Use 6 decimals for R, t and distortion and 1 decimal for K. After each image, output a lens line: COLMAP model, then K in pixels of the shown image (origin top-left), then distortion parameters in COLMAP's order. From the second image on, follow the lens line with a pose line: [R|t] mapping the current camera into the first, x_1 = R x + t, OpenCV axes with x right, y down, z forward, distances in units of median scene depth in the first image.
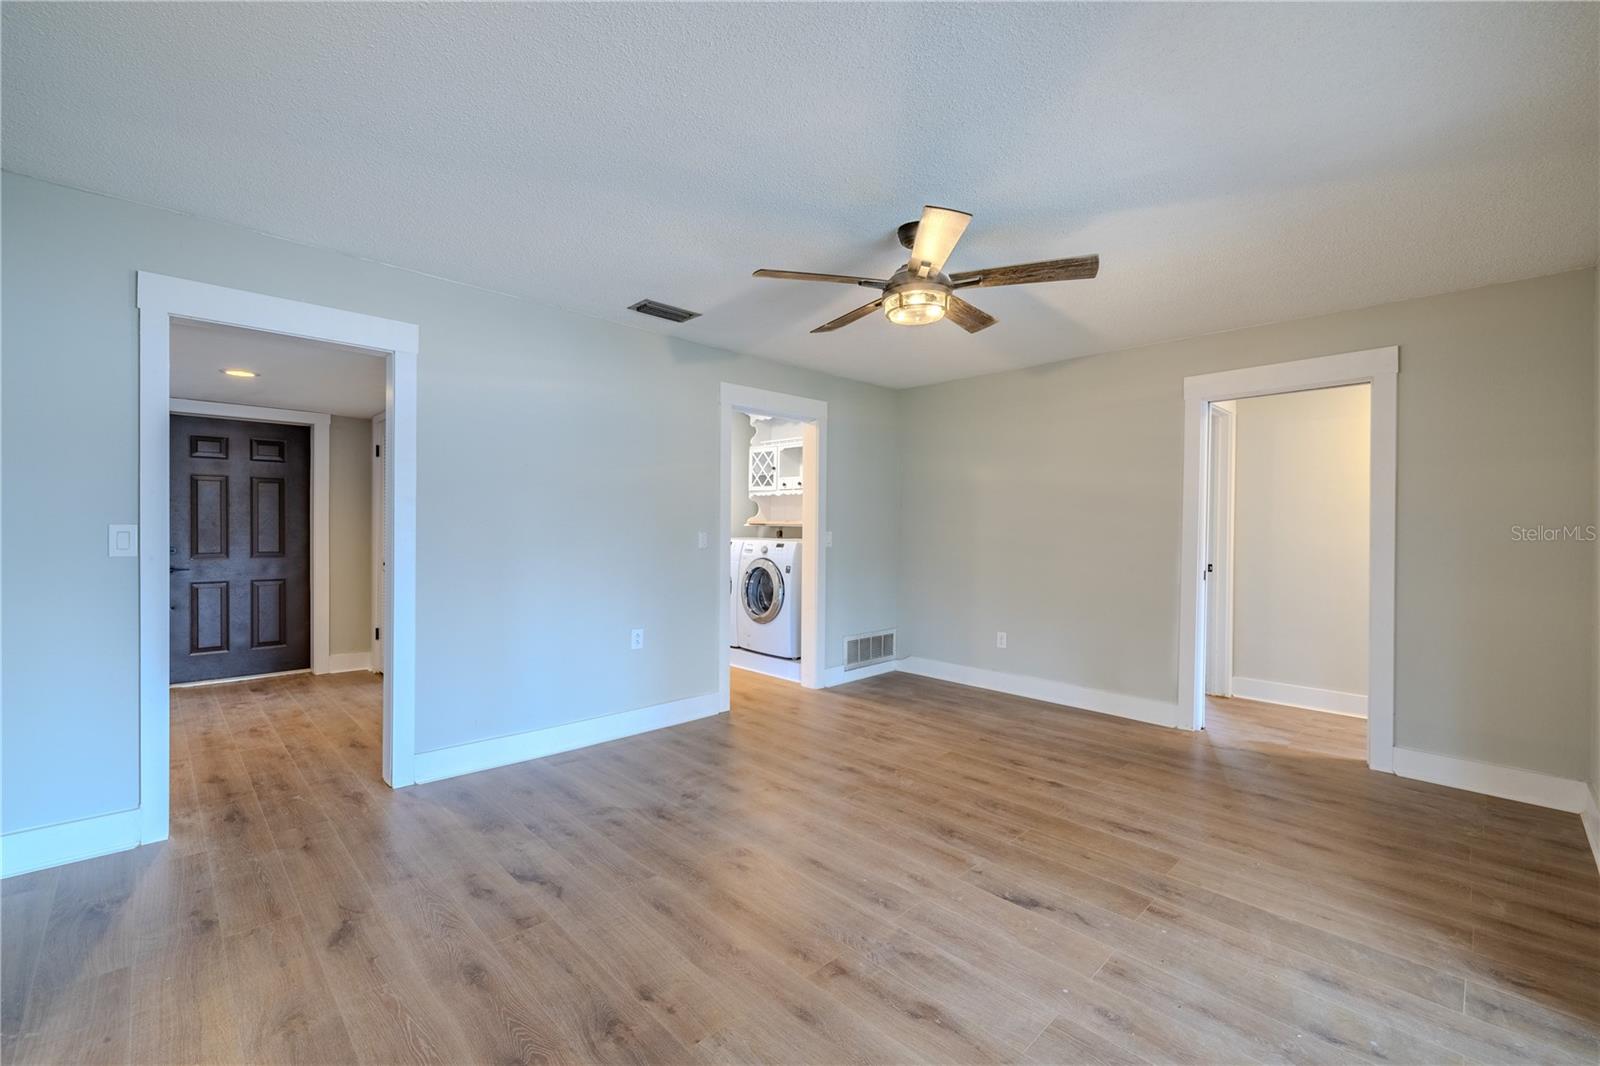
lens RADIAL K [[672.3, 0, 793.0], [0, 672.3, 523.7], [0, 0, 1]] dist [-0.000689, -0.000122]
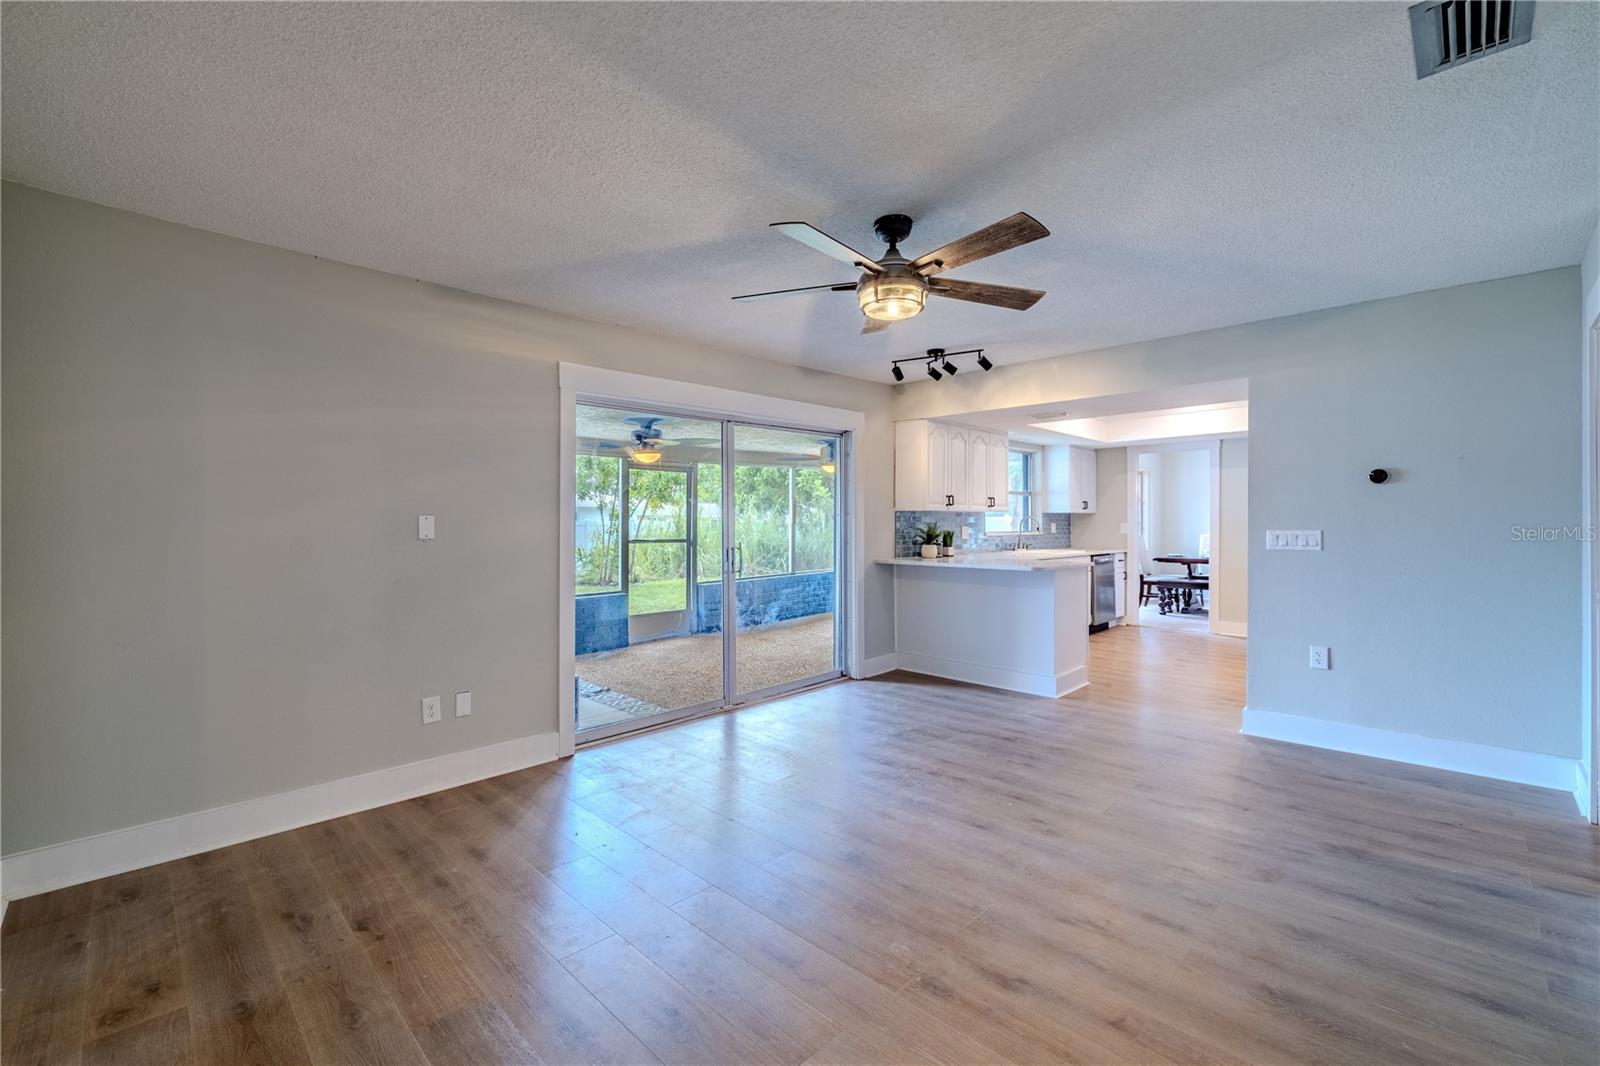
lens RADIAL K [[672.3, 0, 793.0], [0, 672.3, 523.7], [0, 0, 1]] dist [-0.000689, -0.000122]
pose [[-0.999797, -0.004603, -0.019615, 0.270868], [-0.004444, 0.999957, -0.008157, 0.007594], [0.019651, -0.008068, -0.999774, 1.565672]]
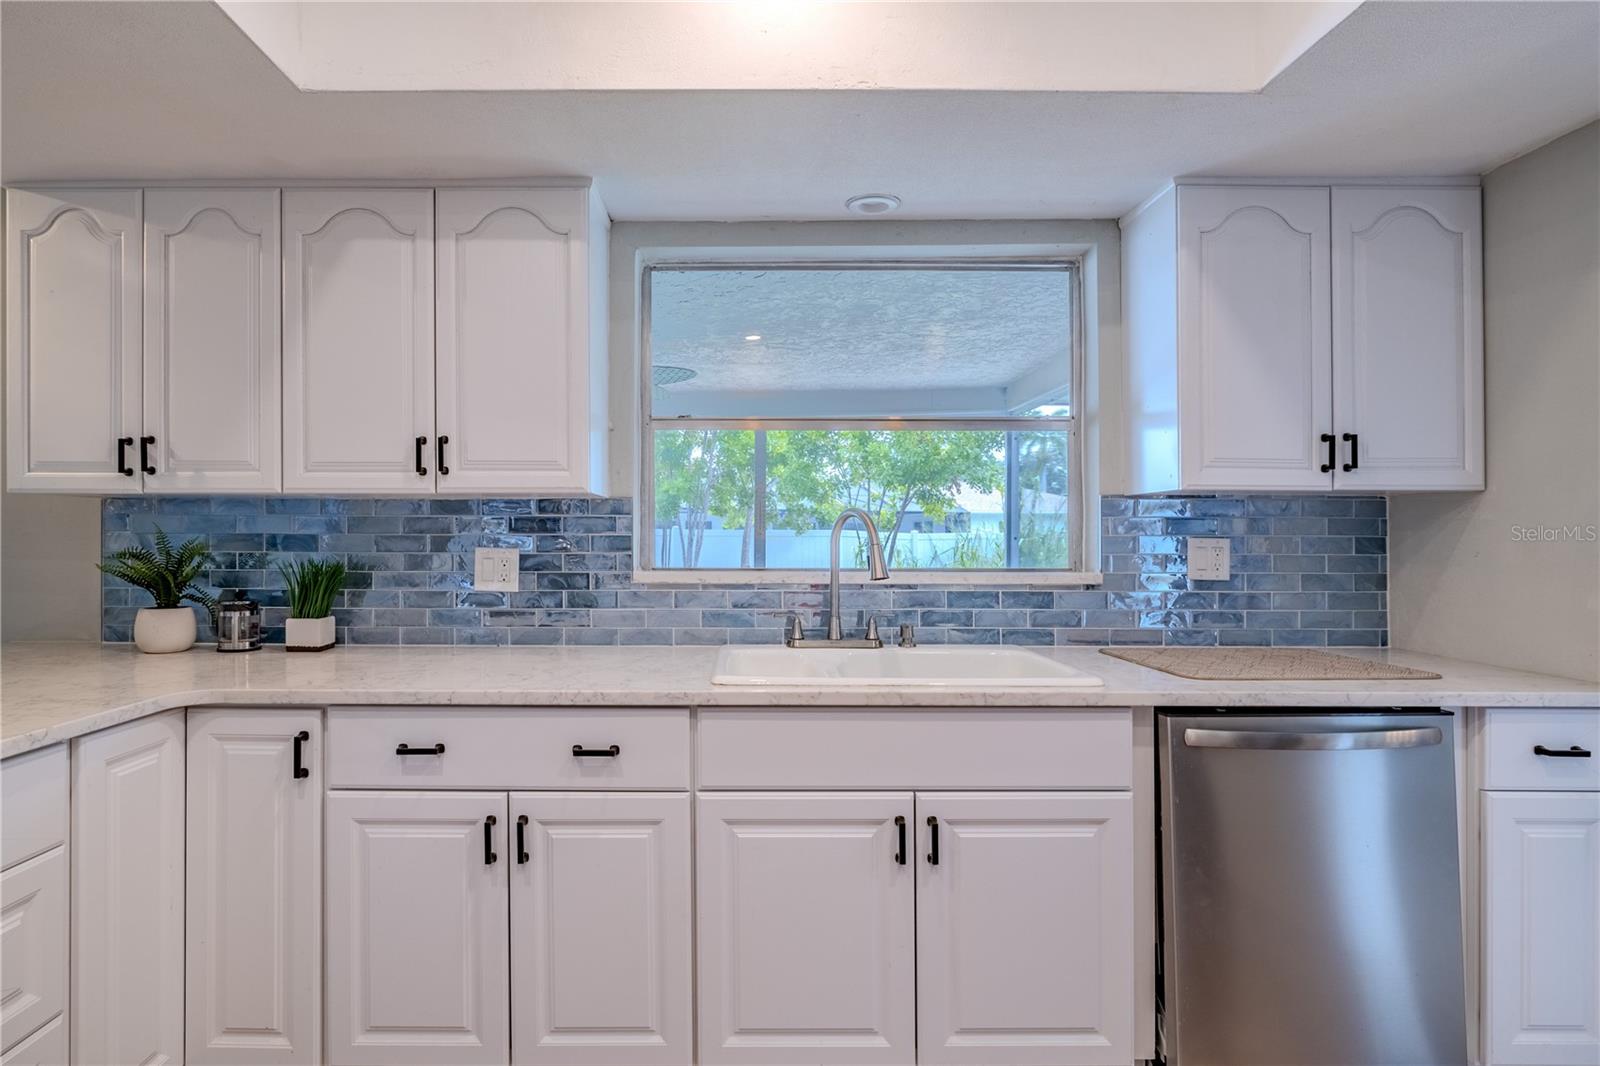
lens RADIAL K [[826.3, 0, 731.6], [0, 826.3, 528.7], [0, 0, 1]] dist [-0.004034, -0.000891]
pose [[-0.720959, -0.003075, 0.692971, -0.891652], [-0.012335, 0.999889, -0.008396, -0.015393], [-0.692868, -0.014601, -0.720917, -0.025026]]
